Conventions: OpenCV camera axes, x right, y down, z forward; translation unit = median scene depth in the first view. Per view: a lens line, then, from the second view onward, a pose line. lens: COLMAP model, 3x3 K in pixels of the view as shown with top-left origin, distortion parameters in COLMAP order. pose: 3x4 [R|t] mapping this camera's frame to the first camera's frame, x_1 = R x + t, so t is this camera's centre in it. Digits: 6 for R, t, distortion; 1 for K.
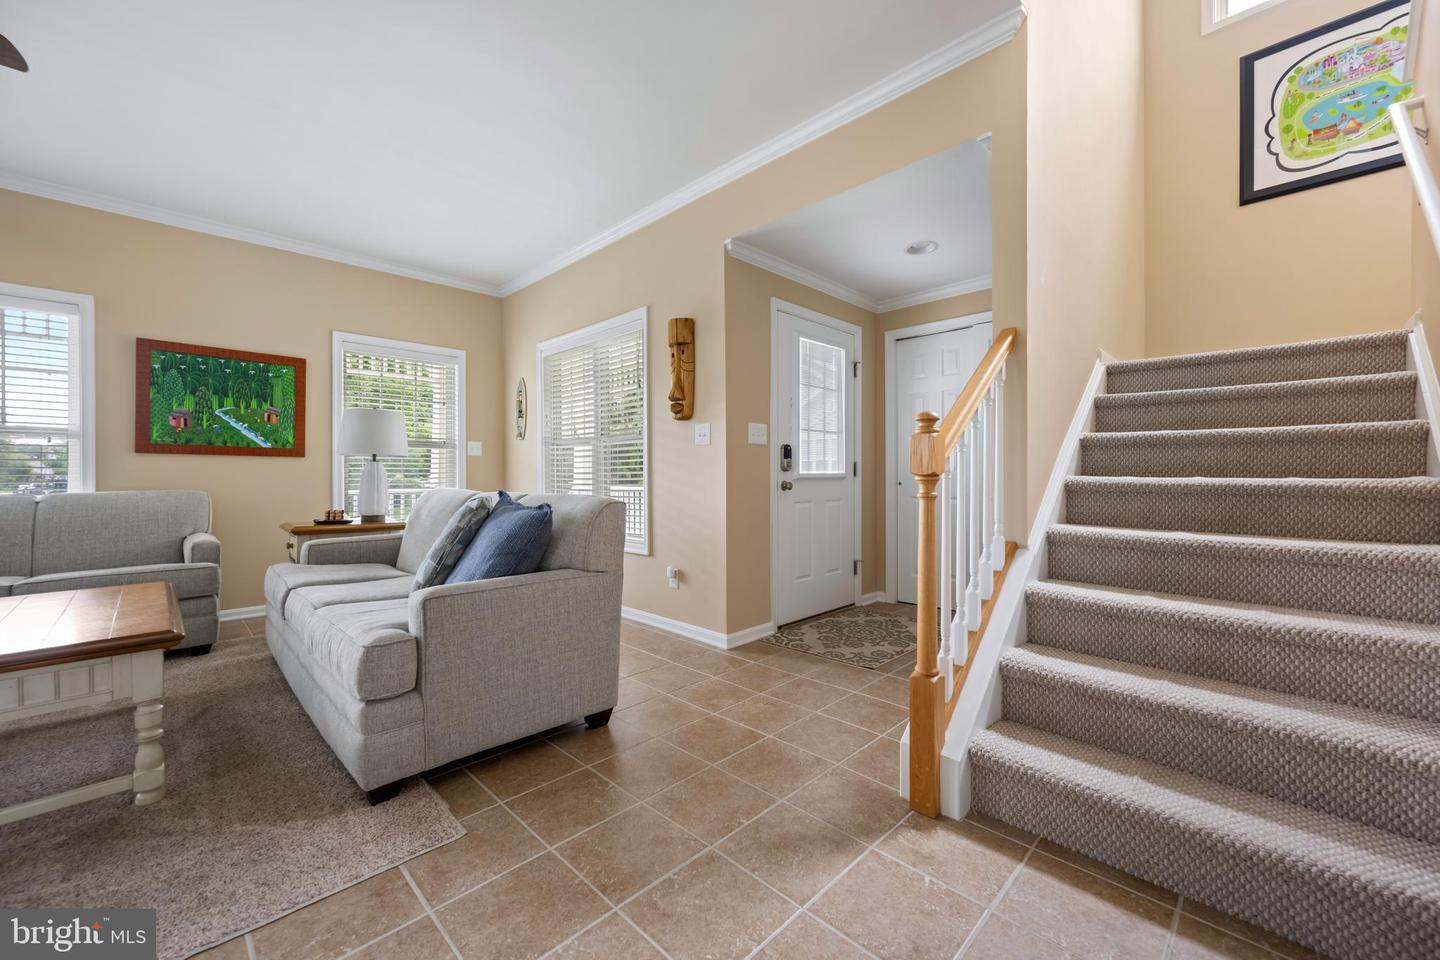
lens RADIAL K [[568.6, 0, 713.7], [0, 568.6, 474.7], [0, 0, 1]] dist [-0.003638, -0.000459]
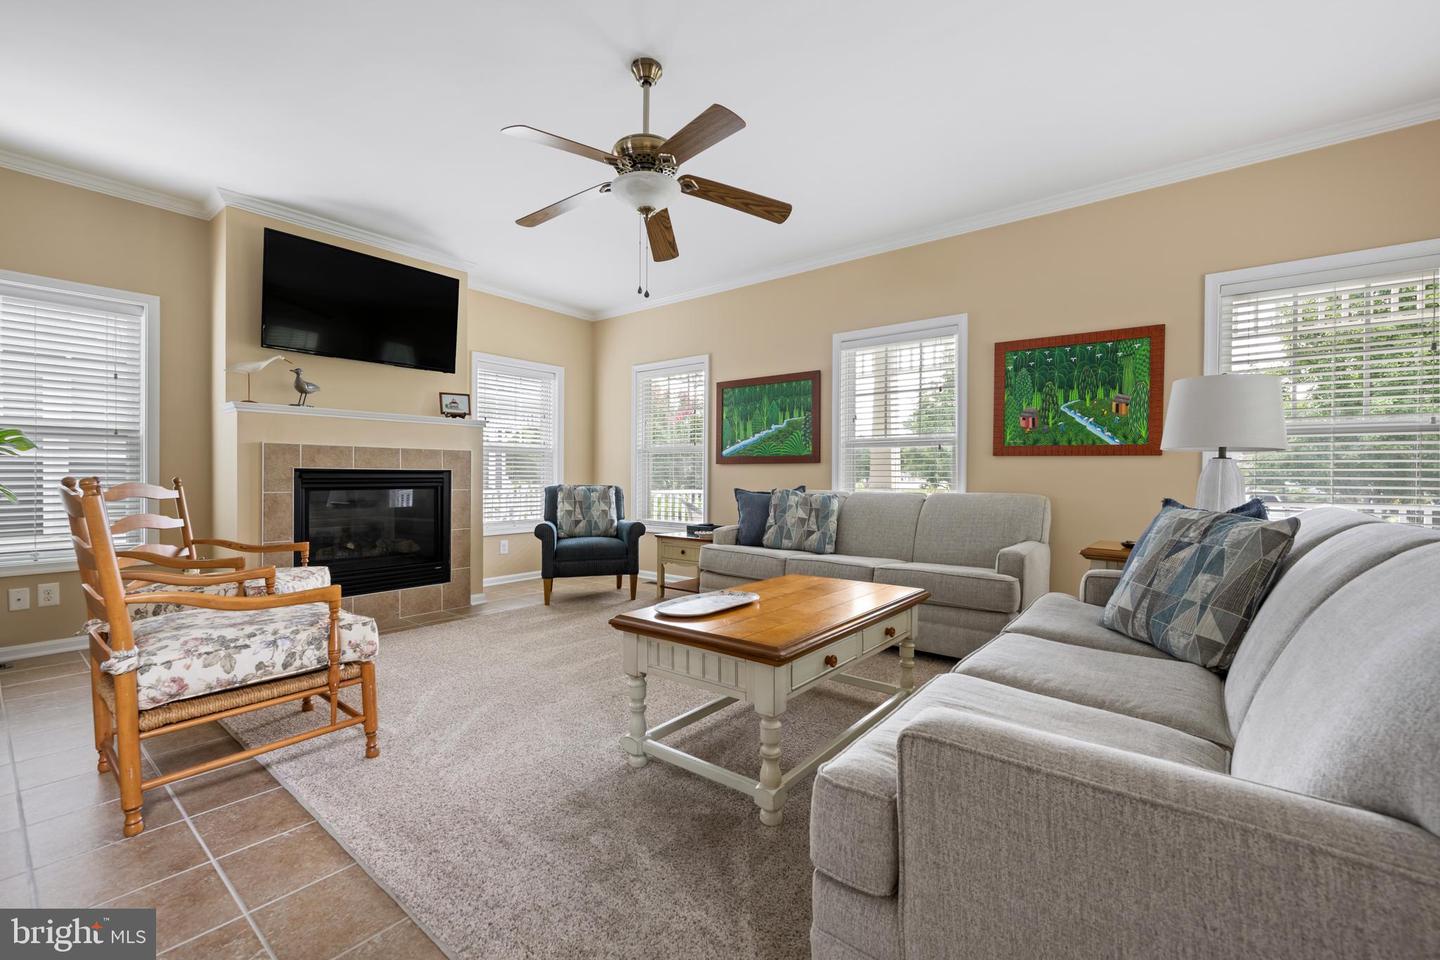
lens RADIAL K [[599.8, 0, 718.3], [0, 599.8, 481.0], [0, 0, 1]] dist [0.001746, -0.000609]
pose [[0.120565, 0.012405, -0.992628, -0.002923], [-0.004427, 0.999919, 0.011959, -0.004216], [0.992696, 0.002953, 0.120610, 0.358318]]
